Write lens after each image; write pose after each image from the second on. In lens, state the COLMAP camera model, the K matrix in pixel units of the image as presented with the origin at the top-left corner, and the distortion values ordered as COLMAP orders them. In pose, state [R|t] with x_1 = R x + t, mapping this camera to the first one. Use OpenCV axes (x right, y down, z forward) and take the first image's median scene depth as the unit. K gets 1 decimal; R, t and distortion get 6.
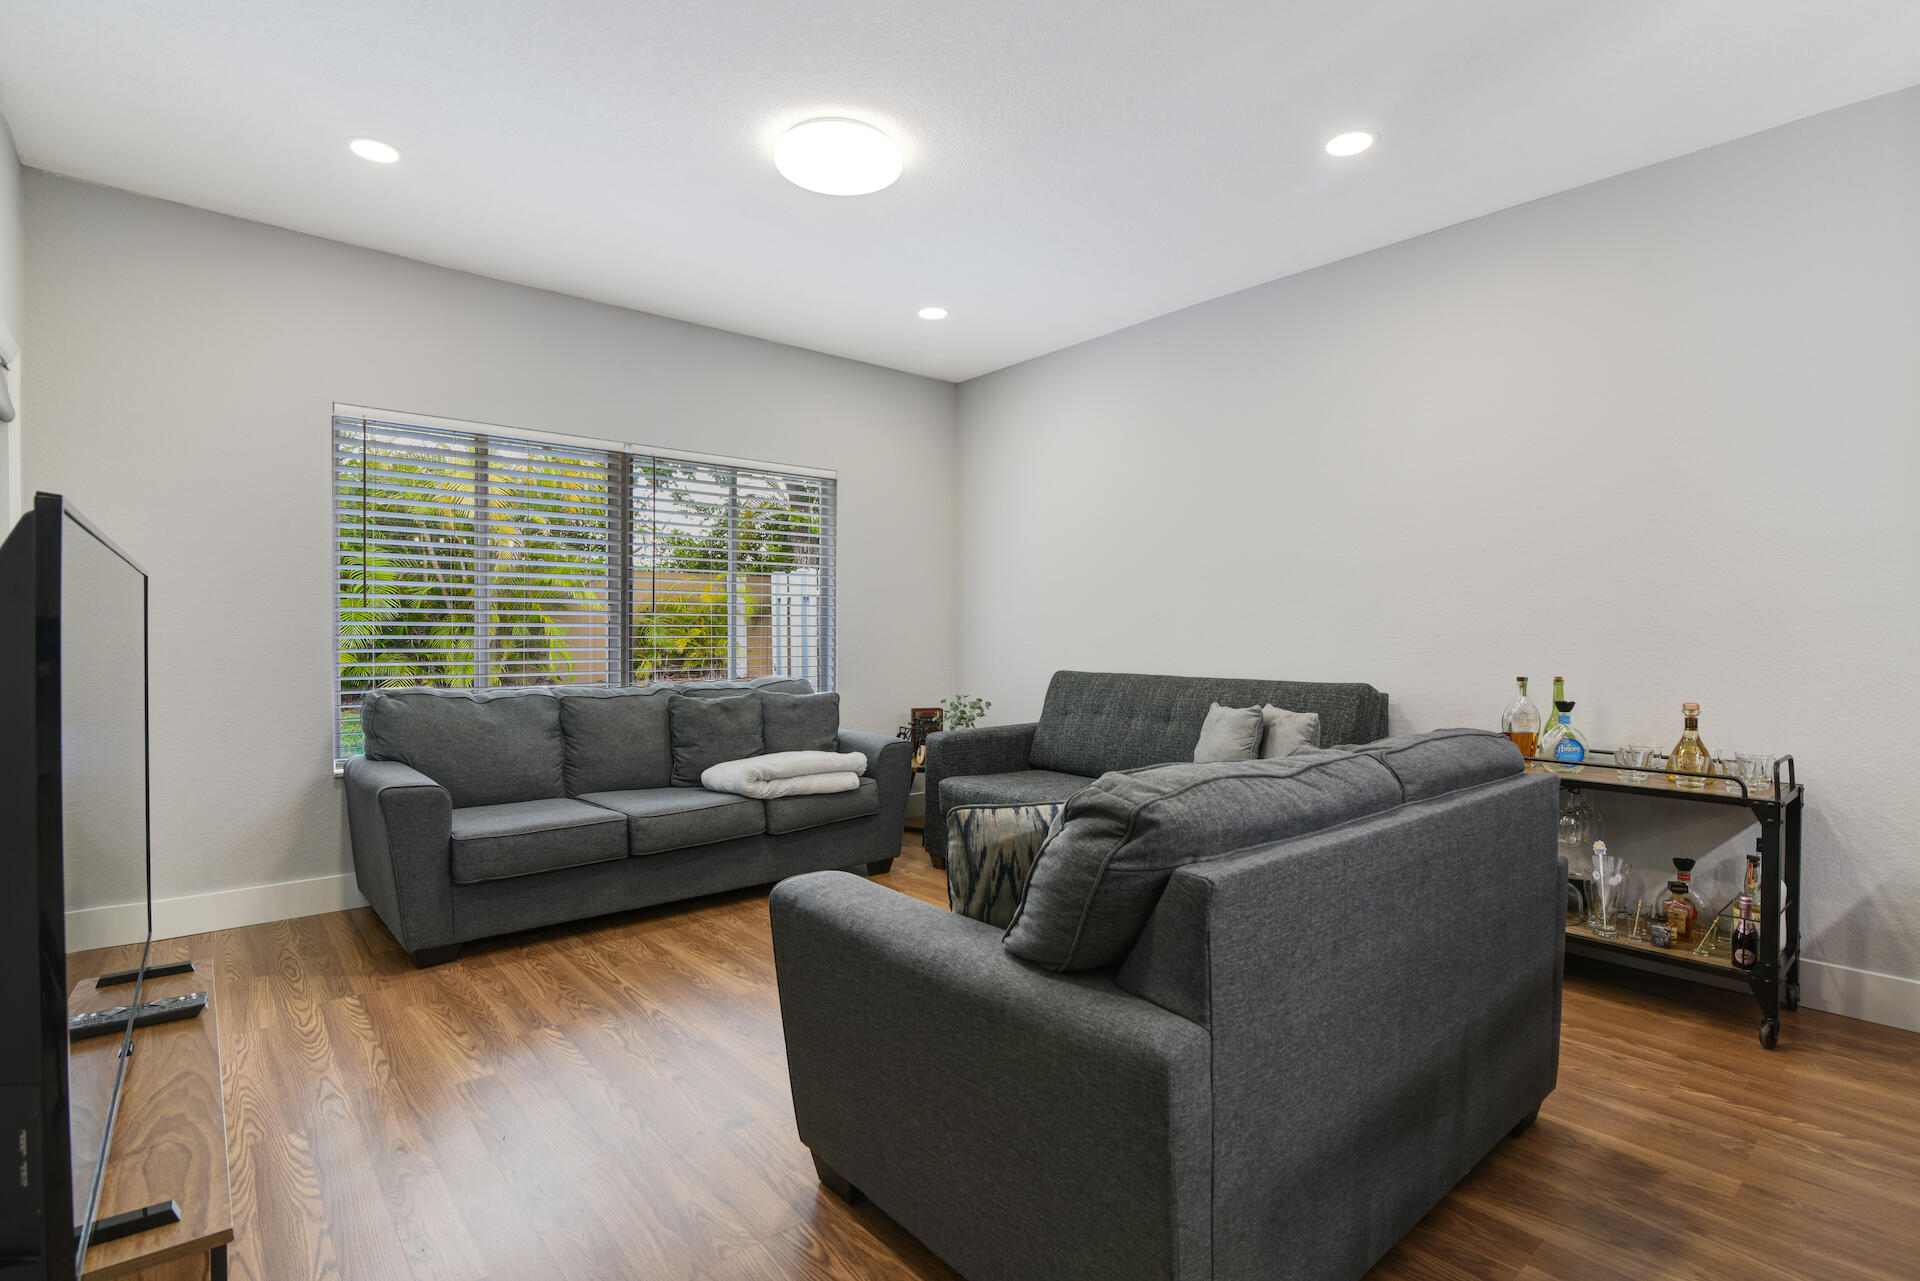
lens RADIAL K [[907.4, 0, 960.0], [0, 907.4, 640.5], [0, 0, 1]] dist [-0.011657, -0.000278]
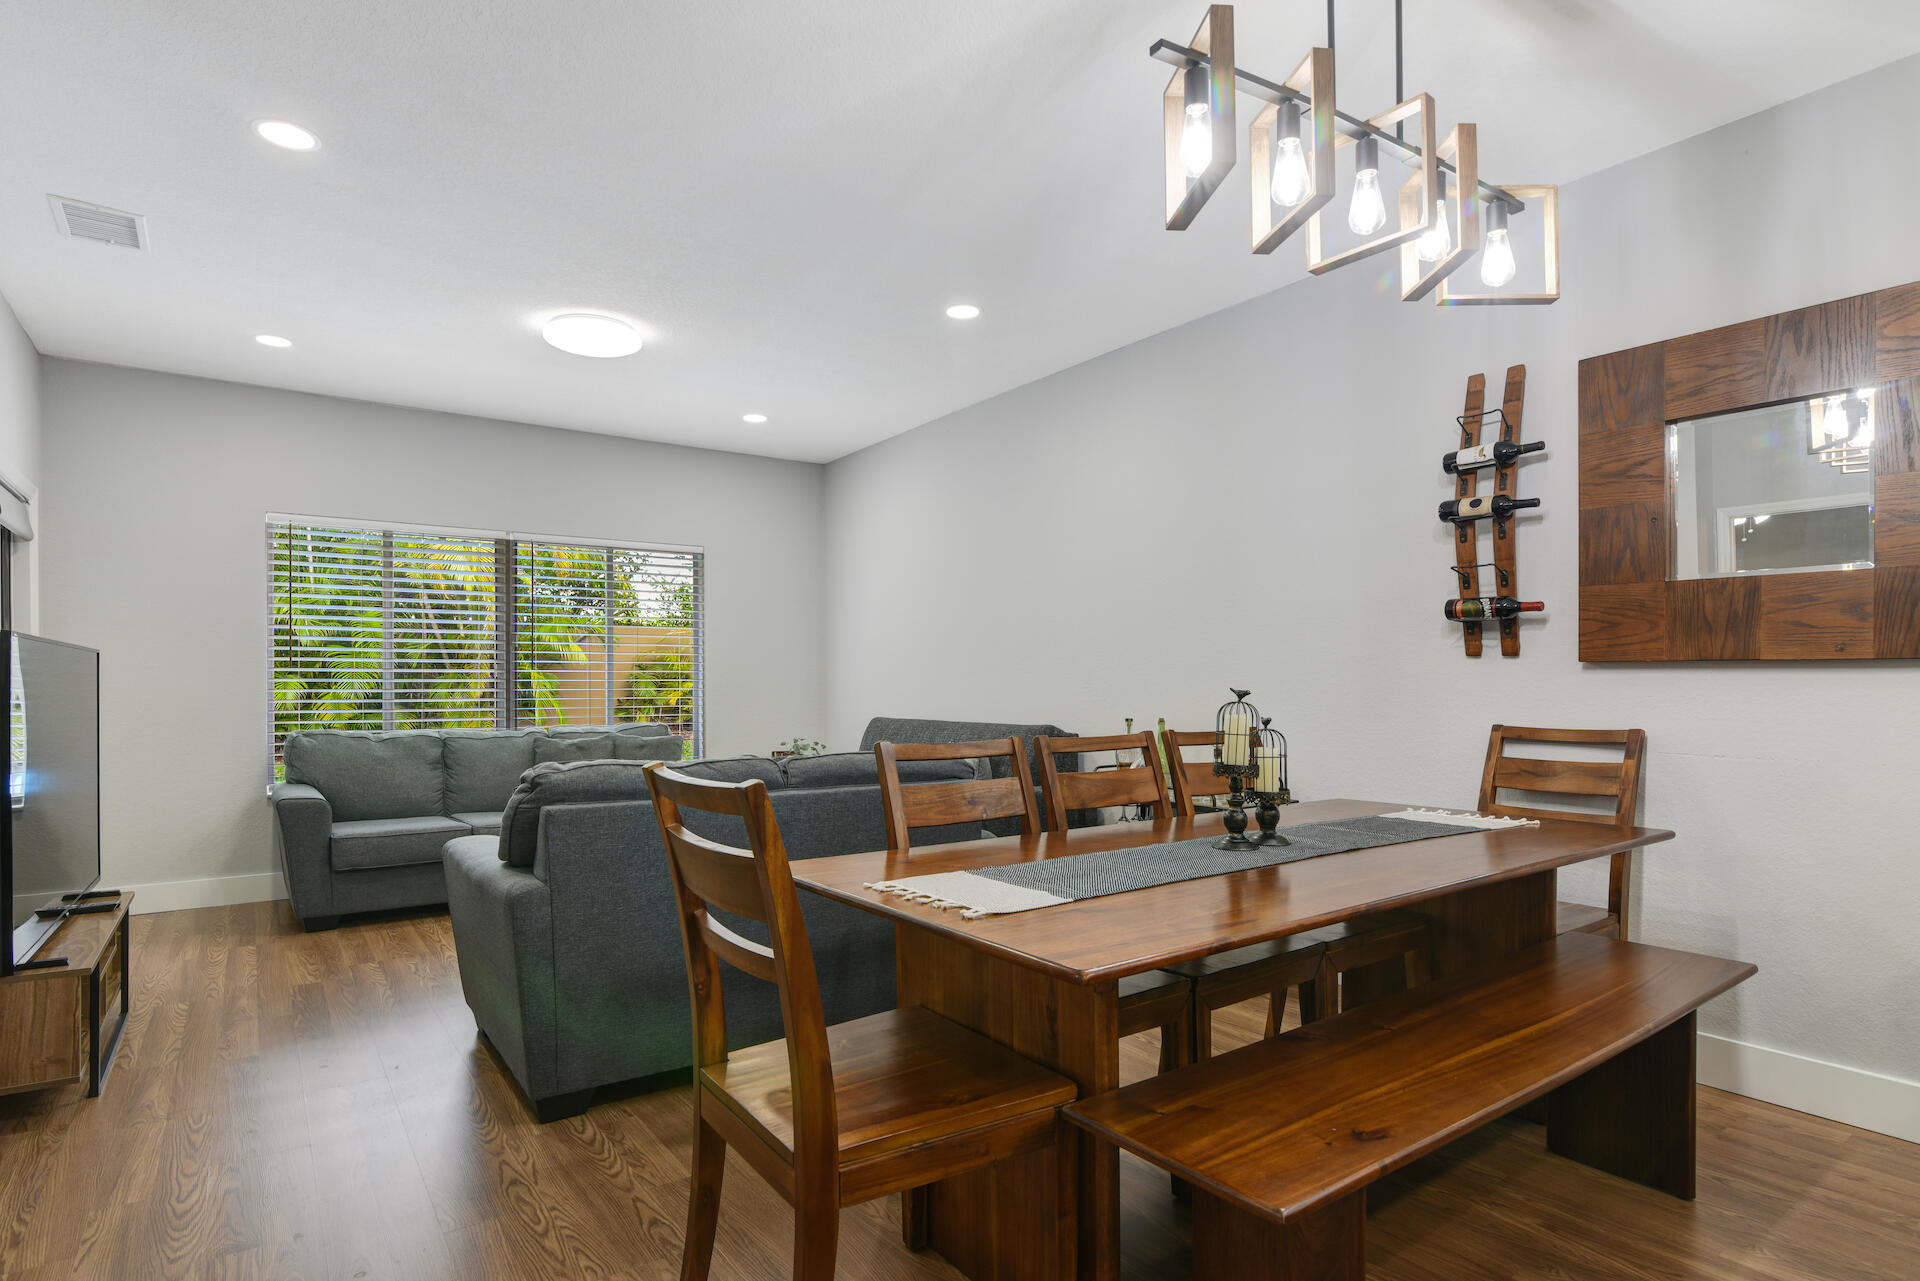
lens RADIAL K [[993.7, 0, 960.6], [0, 993.7, 683.5], [0, 0, 1]] dist [-0.005151, -0.001640]
pose [[0.996425, -0.004478, -0.084359, 0.428787], [0.003633, 0.999942, -0.010162, 0.003882], [0.084400, 0.009819, 0.996384, -0.346772]]
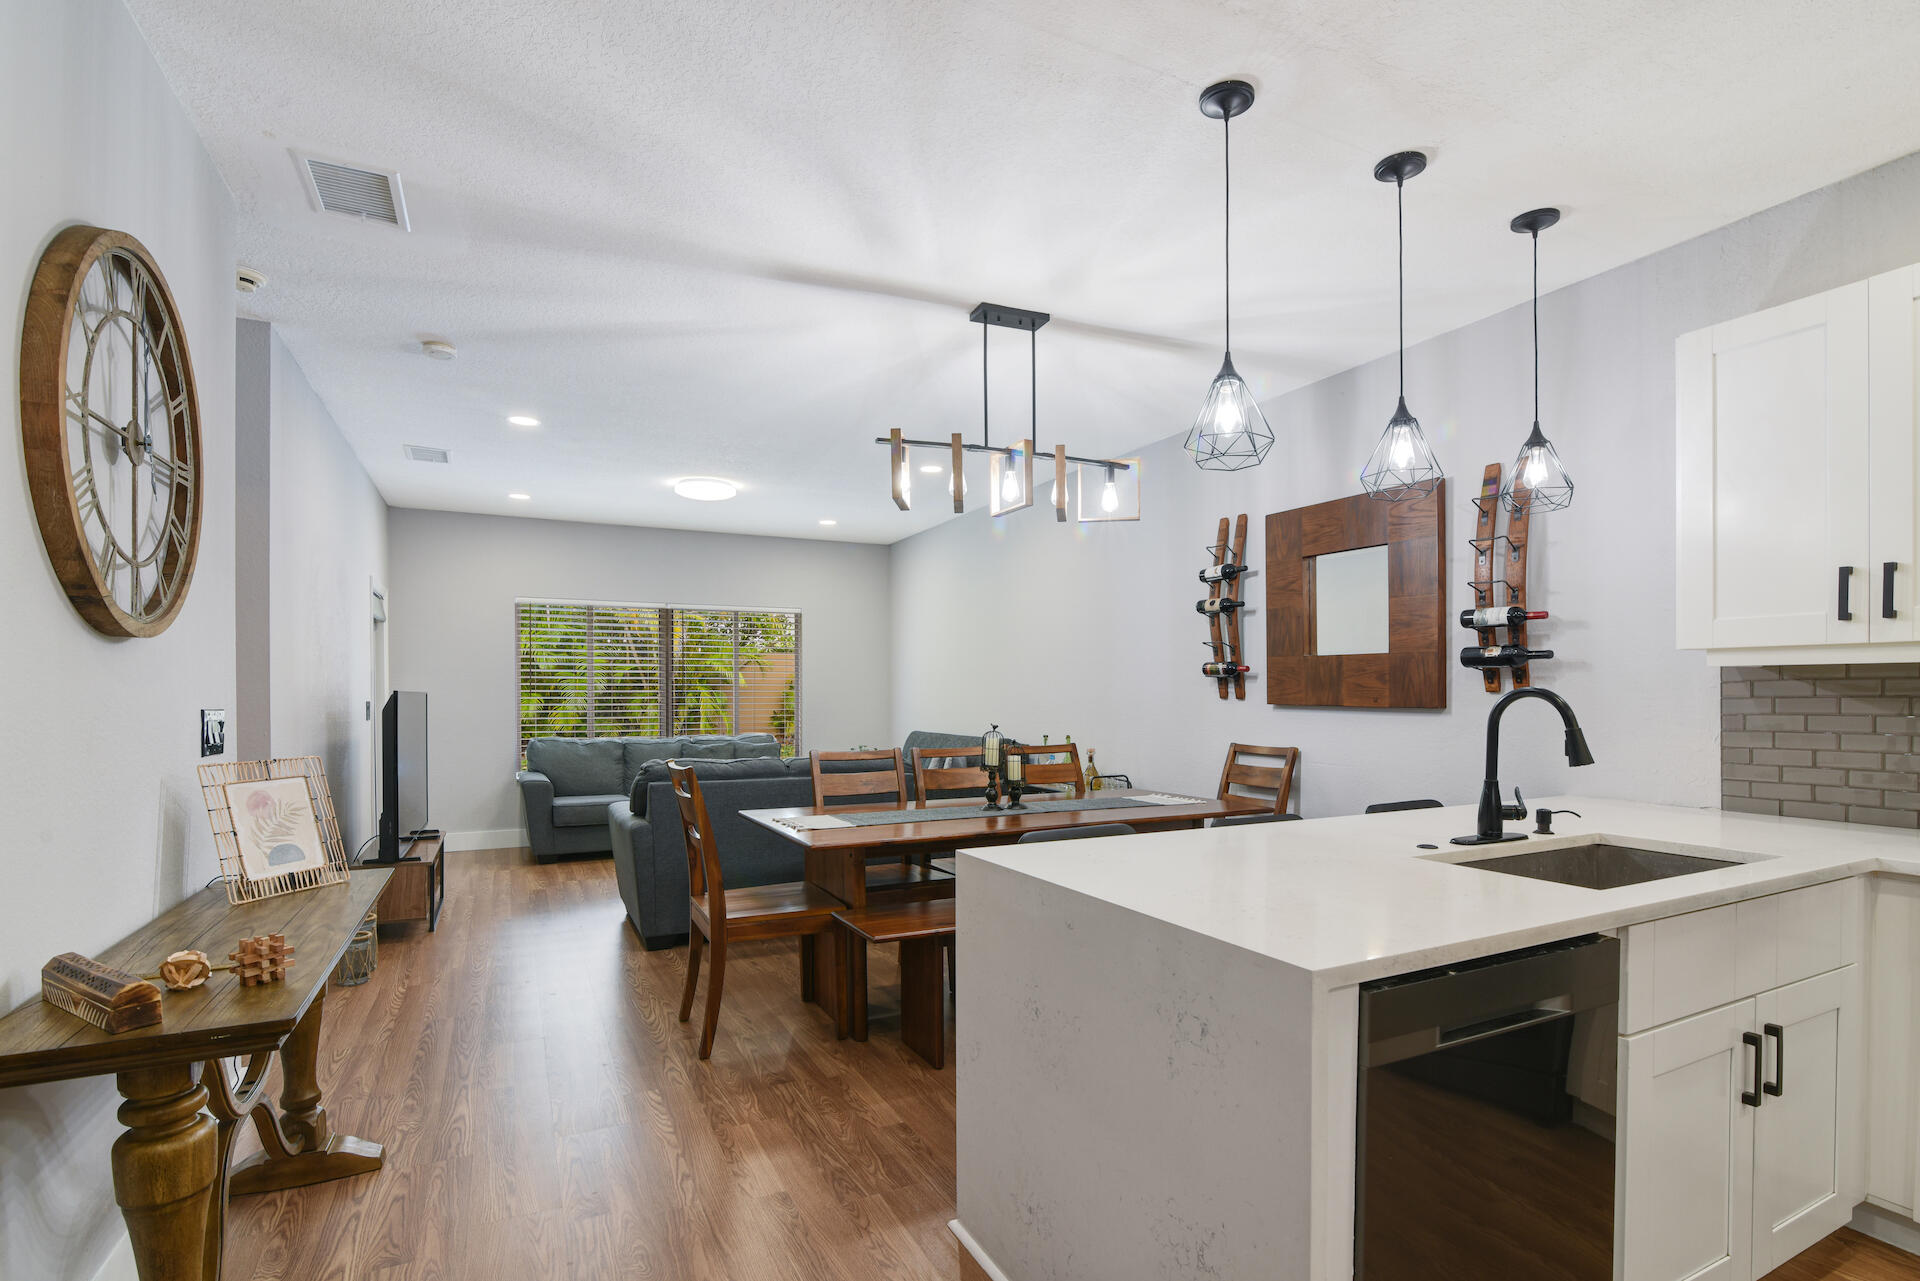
lens RADIAL K [[899.8, 0, 960.9], [0, 899.8, 697.1], [0, 0, 1]] dist [-0.001953, -0.000037]
pose [[0.971746, -0.002660, -0.236016, 0.753733], [0.001146, 0.999978, -0.006552, -0.022543], [0.236028, 0.006097, 0.971727, -0.729386]]
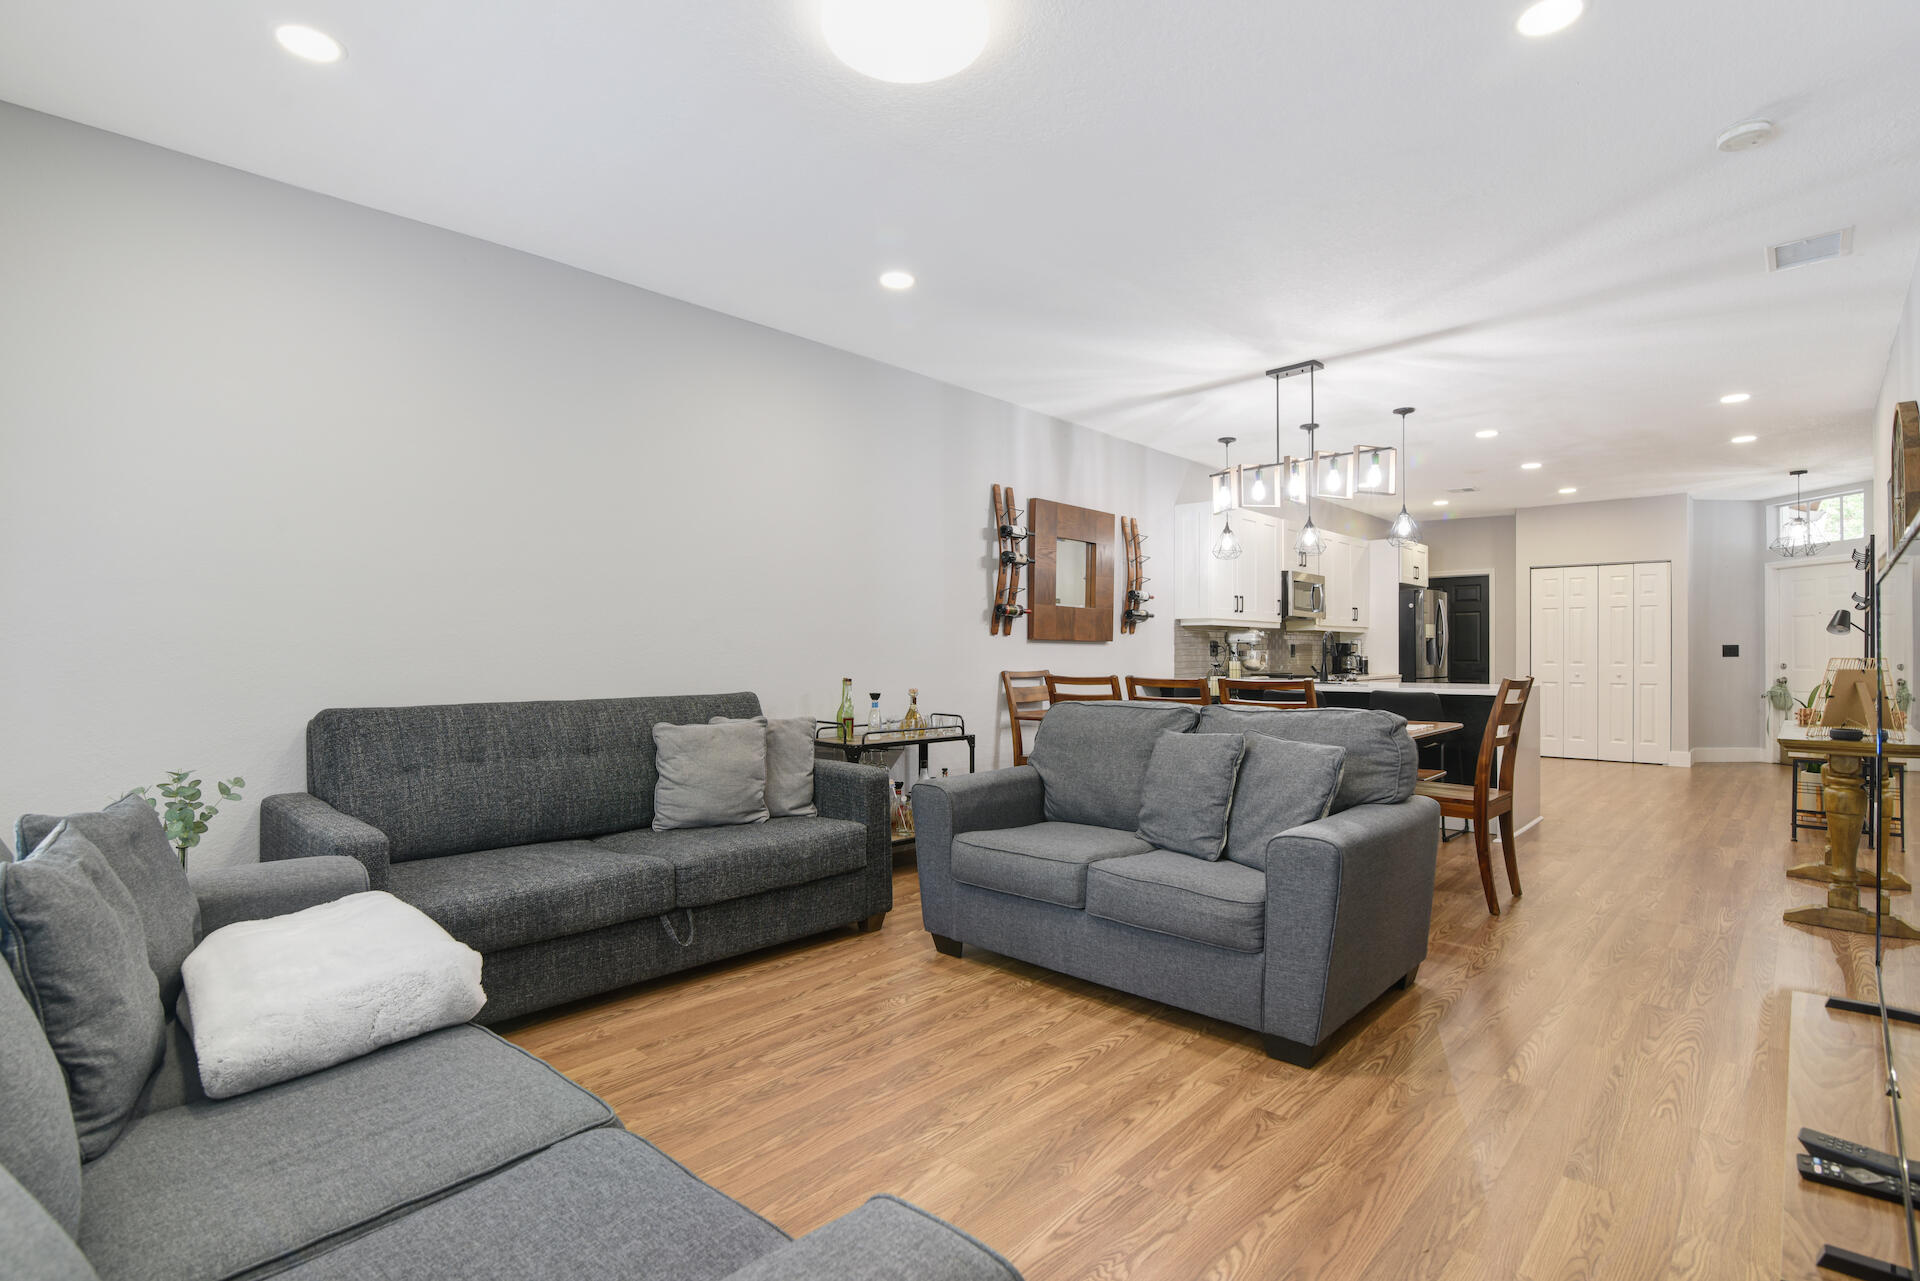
lens RADIAL K [[889.4, 0, 960.0], [0, 889.4, 640.5], [0, 0, 1]] dist [-0.034752, 0.000037]
pose [[-0.099945, 0.015282, 0.994876, -0.656562], [0.014665, 0.999796, -0.013884, 0.001468], [-0.994885, 0.013202, -0.100149, 0.787676]]
